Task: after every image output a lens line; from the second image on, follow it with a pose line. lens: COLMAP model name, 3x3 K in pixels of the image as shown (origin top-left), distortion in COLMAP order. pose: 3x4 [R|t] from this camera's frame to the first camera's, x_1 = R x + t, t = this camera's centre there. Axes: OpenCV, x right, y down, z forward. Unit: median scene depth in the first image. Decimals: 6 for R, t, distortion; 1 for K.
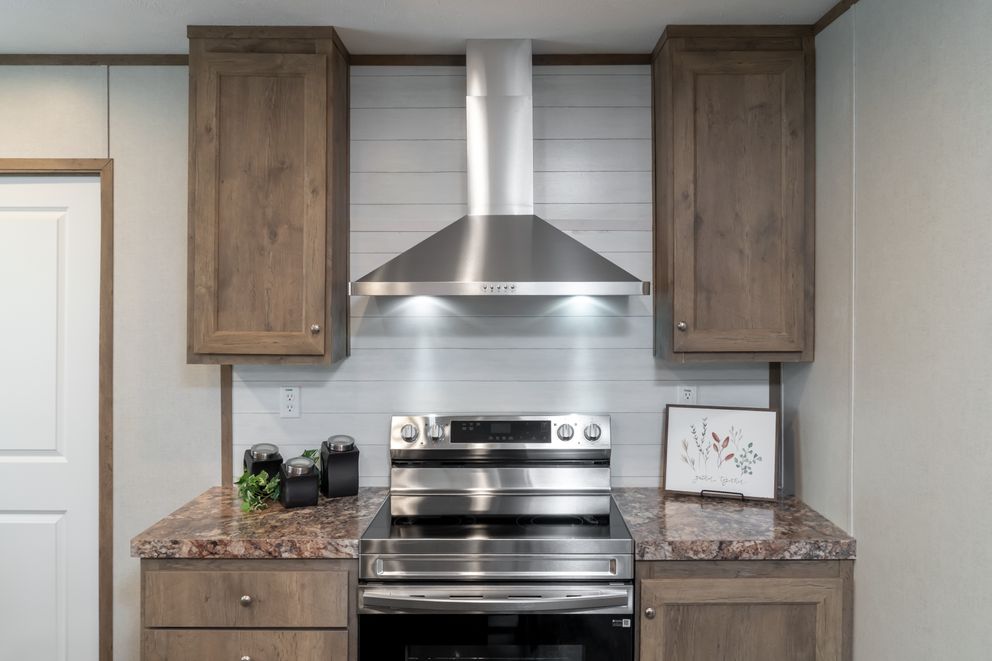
lens RADIAL K [[833.7, 0, 497.6], [0, 833.7, 324.0], [0, 0, 1]] dist [-0.041183, -0.001598]
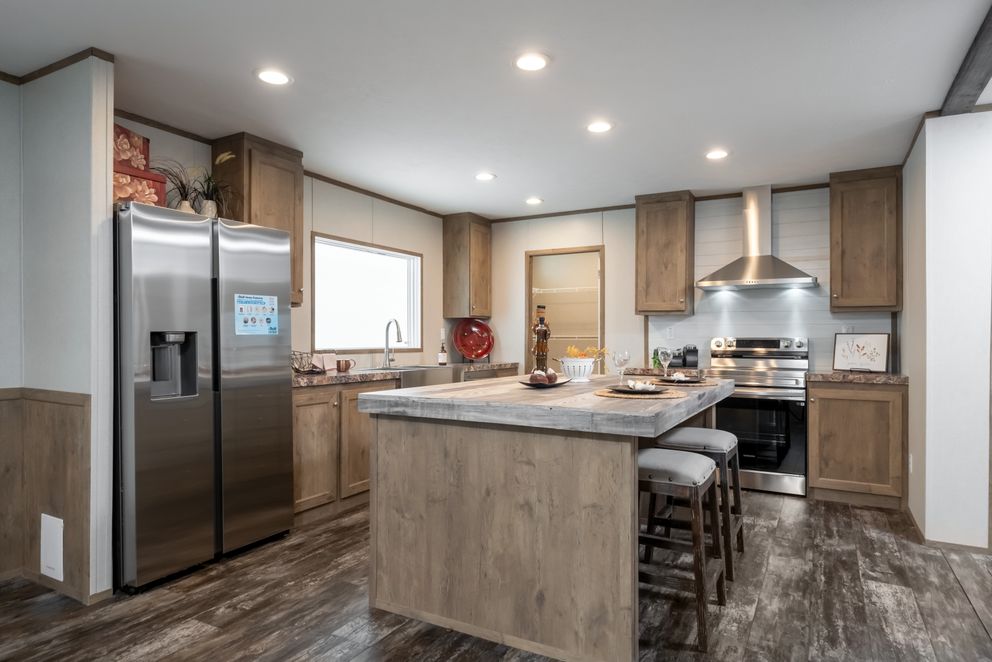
lens RADIAL K [[596.8, 0, 504.3], [0, 596.8, 334.8], [0, 0, 1]] dist [0.002245, 0.001671]
pose [[0.889248, -0.001670, -0.457421, 0.157704], [-0.013399, 0.999469, -0.029698, 0.181196], [0.457228, 0.032537, 0.888754, -0.996748]]
